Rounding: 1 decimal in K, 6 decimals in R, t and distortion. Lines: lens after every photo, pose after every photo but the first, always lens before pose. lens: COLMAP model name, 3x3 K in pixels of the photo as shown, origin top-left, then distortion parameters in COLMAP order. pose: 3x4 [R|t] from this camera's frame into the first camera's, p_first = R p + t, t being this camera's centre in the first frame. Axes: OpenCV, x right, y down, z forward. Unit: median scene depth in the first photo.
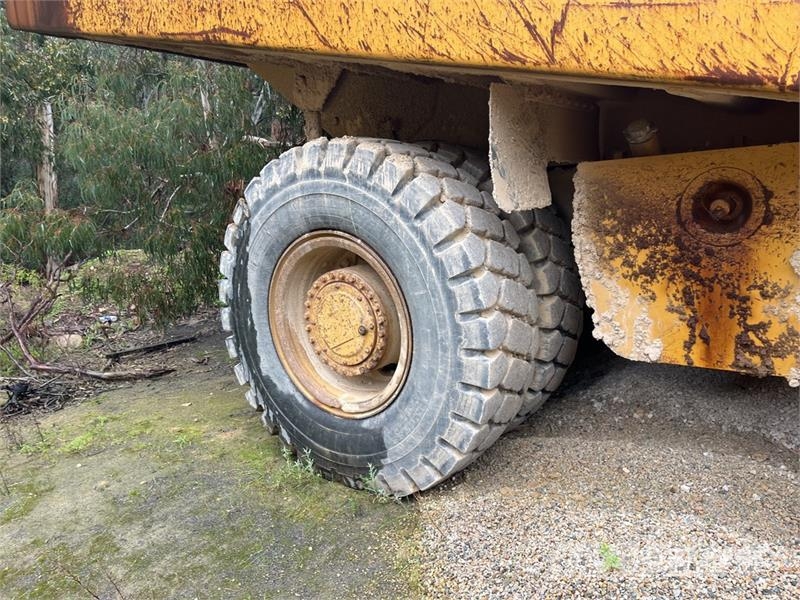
lens RADIAL K [[599.2, 0, 404.5], [0, 599.2, 296.1], [0, 0, 1]] dist [0.077893, -0.110520]
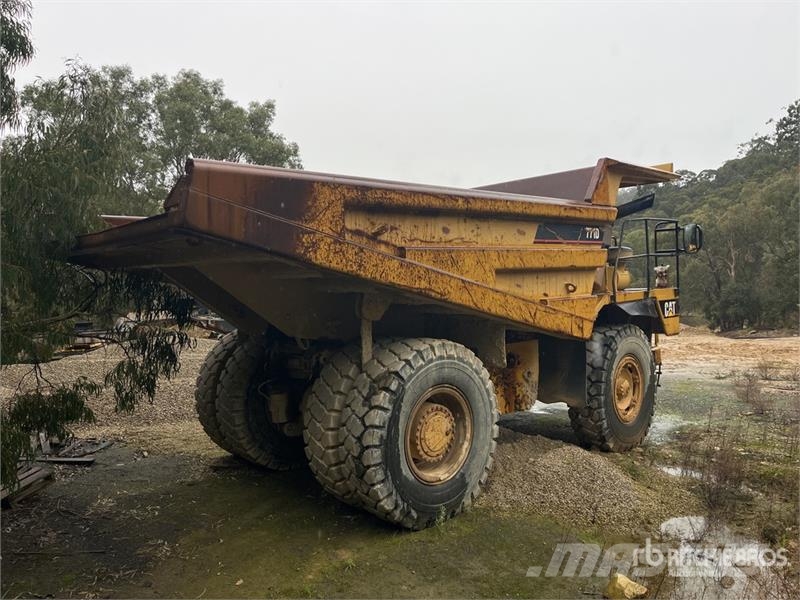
lens RADIAL K [[599.2, 0, 404.5], [0, 599.2, 296.1], [0, 0, 1]] dist [0.077893, -0.110520]
pose [[0.182842, 0.033578, 0.982569, -2.411501], [0.181117, 0.981161, -0.067233, -0.325674], [-0.966316, 0.190252, 0.173316, 0.804823]]
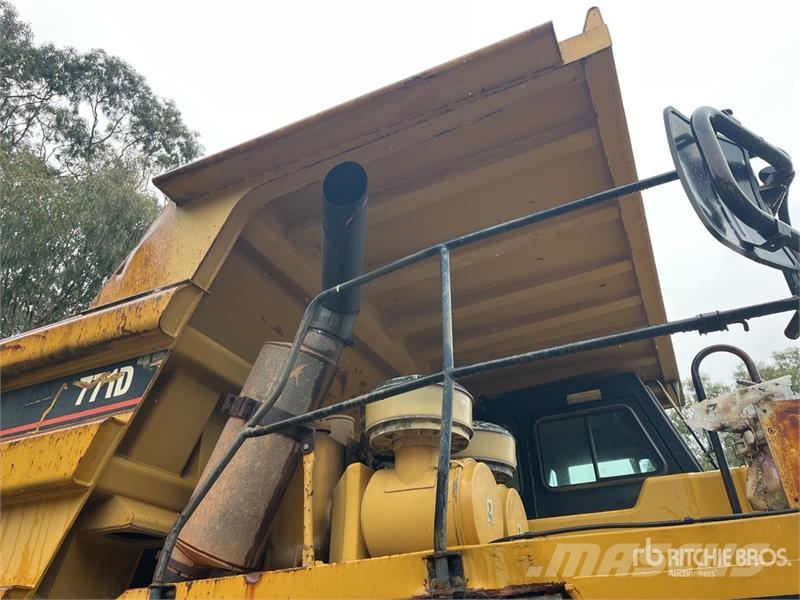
lens RADIAL K [[599.2, 0, 404.5], [0, 599.2, 296.1], [0, 0, 1]] dist [0.077893, -0.110520]
pose [[0.976335, 0.149907, 0.155878, 0.946613], [-0.007539, 0.743933, -0.668212, -0.105212], [-0.216132, 0.651224, 0.727458, -0.560535]]
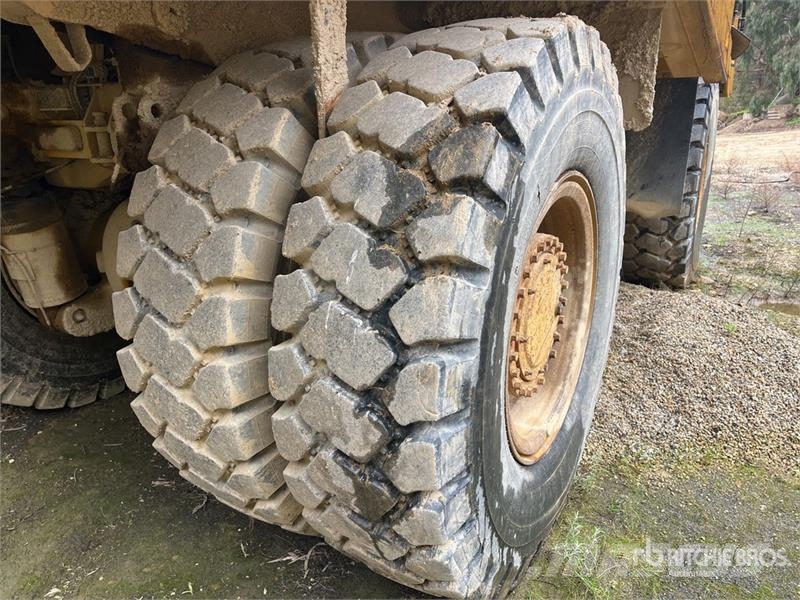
lens RADIAL K [[599.2, 0, 404.5], [0, 599.2, 296.1], [0, 0, 1]] dist [0.077893, -0.110520]
pose [[-0.105762, -0.258201, 0.960285, -0.853451], [0.206657, 0.938909, 0.275214, -0.223150], [-0.972680, 0.227557, -0.045942, 1.386414]]
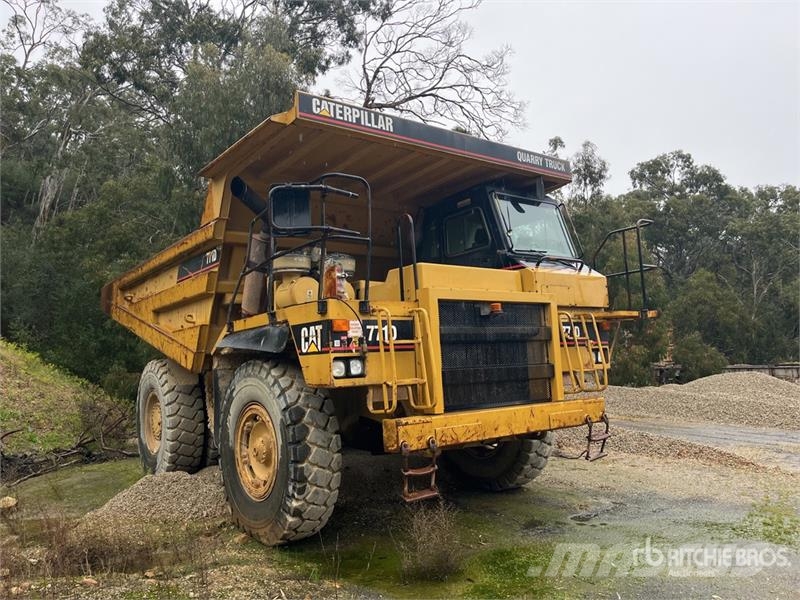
lens RADIAL K [[599.2, 0, 404.5], [0, 599.2, 296.1], [0, 0, 1]] dist [0.077893, -0.110520]
pose [[0.961743, -0.008775, -0.273814, 2.222602], [-0.060108, 0.968374, -0.242157, 0.118641], [0.267280, 0.249351, 0.930799, -1.884891]]
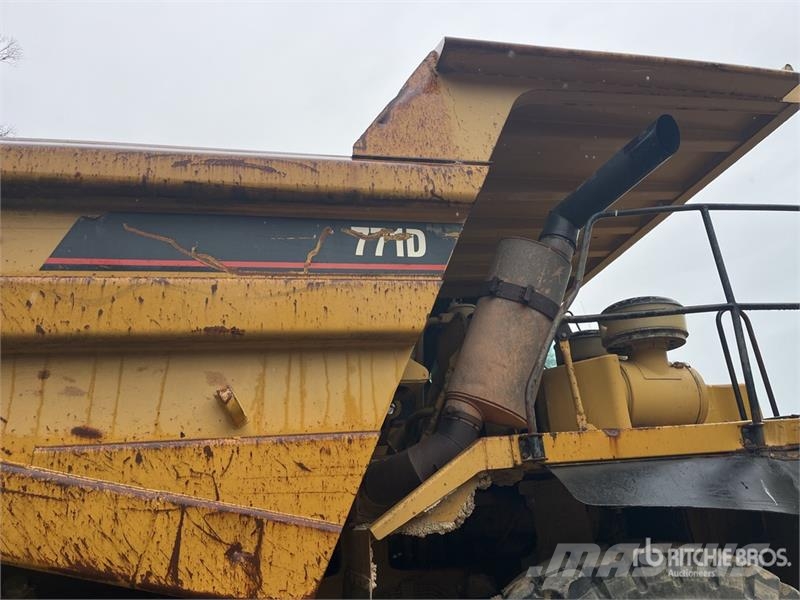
lens RADIAL K [[599.2, 0, 404.5], [0, 599.2, 296.1], [0, 0, 1]] dist [0.077893, -0.110520]
pose [[0.672335, 0.280725, 0.684952, 0.020476], [0.142340, 0.859007, -0.491779, -0.106947], [-0.726433, 0.428136, 0.537582, -0.129930]]
